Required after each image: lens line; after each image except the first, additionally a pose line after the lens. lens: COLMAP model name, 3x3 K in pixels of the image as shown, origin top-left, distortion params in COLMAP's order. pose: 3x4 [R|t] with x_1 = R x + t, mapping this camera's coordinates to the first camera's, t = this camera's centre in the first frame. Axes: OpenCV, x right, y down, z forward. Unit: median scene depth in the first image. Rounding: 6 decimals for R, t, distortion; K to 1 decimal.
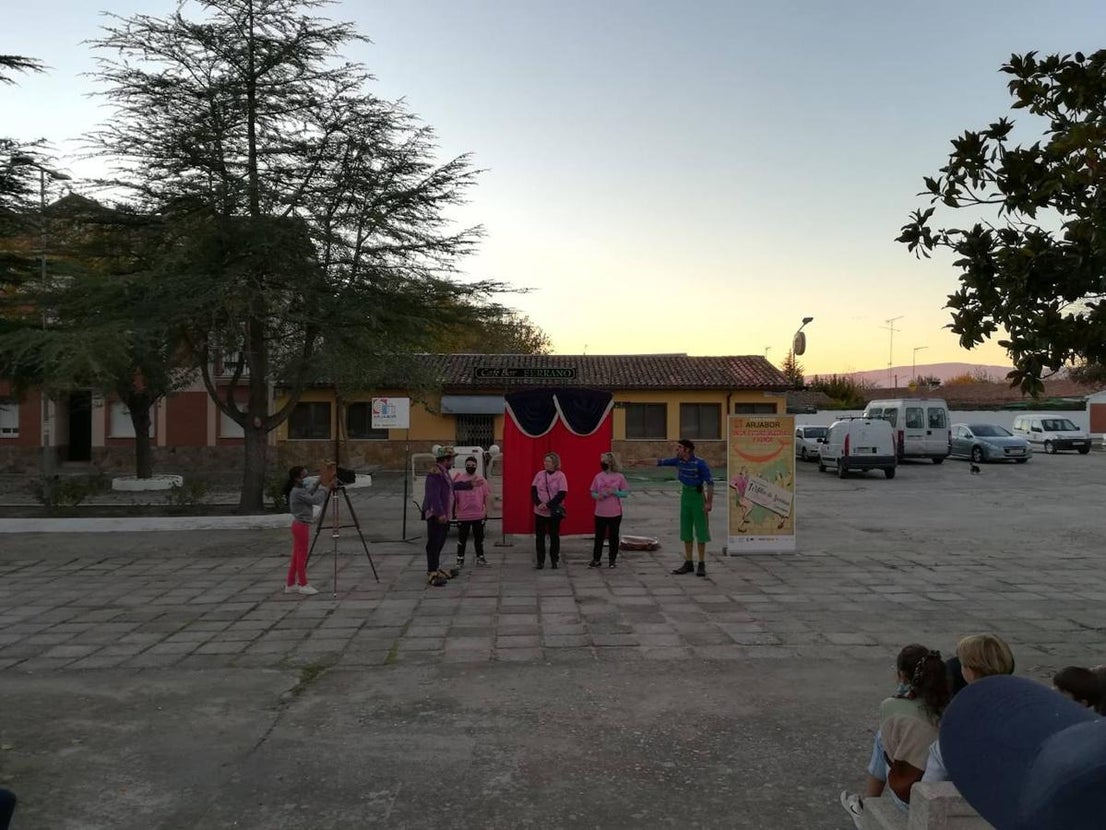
lens RADIAL K [[847.5, 0, 587.5], [0, 847.5, 416.7], [0, 0, 1]] dist [0.063140, -0.072154]
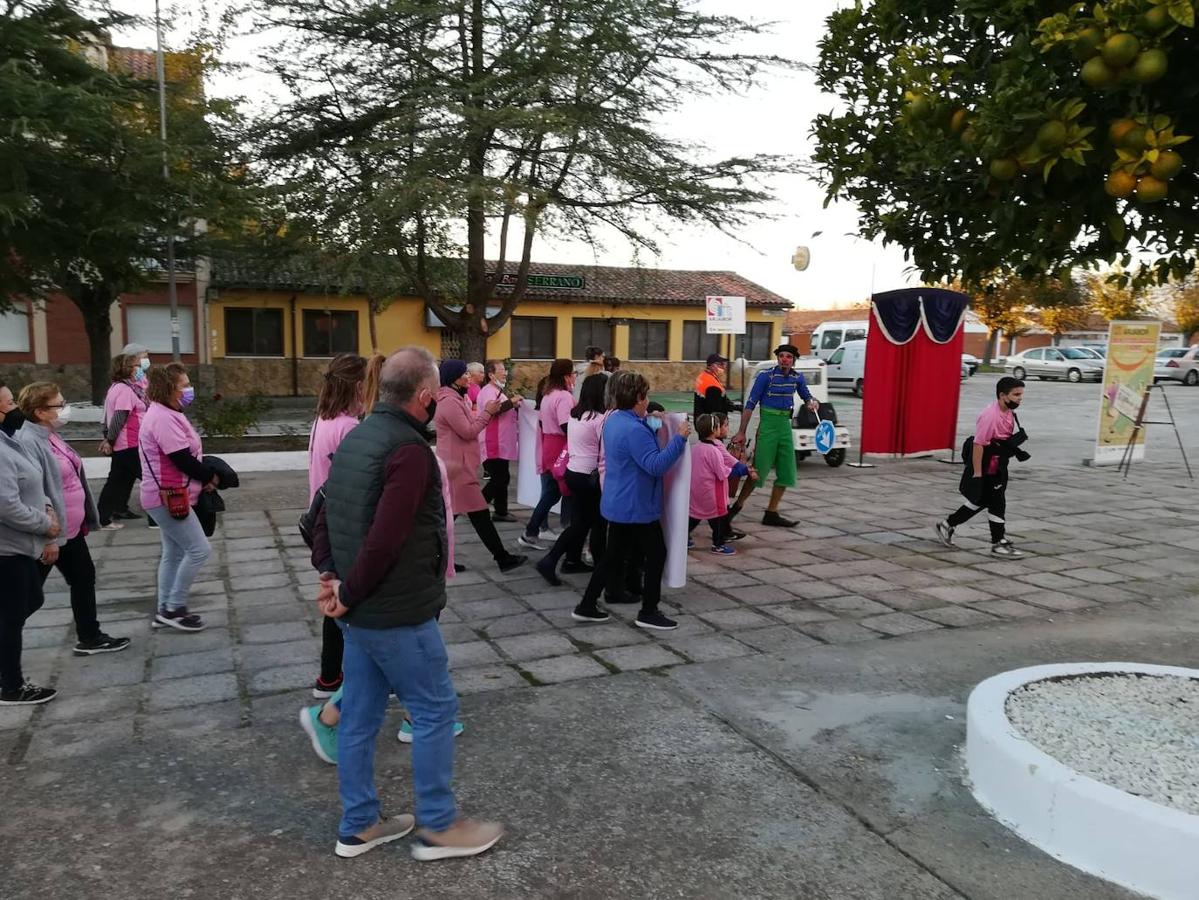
lens RADIAL K [[918.8, 0, 636.9], [0, 918.8, 451.8], [0, 0, 1]] dist [0.063140, -0.072154]
pose [[0.934122, -0.030459, 0.355652, -0.316712], [-0.010973, 0.993432, 0.113900, 0.013541], [-0.356785, -0.110299, 0.927652, 0.088985]]
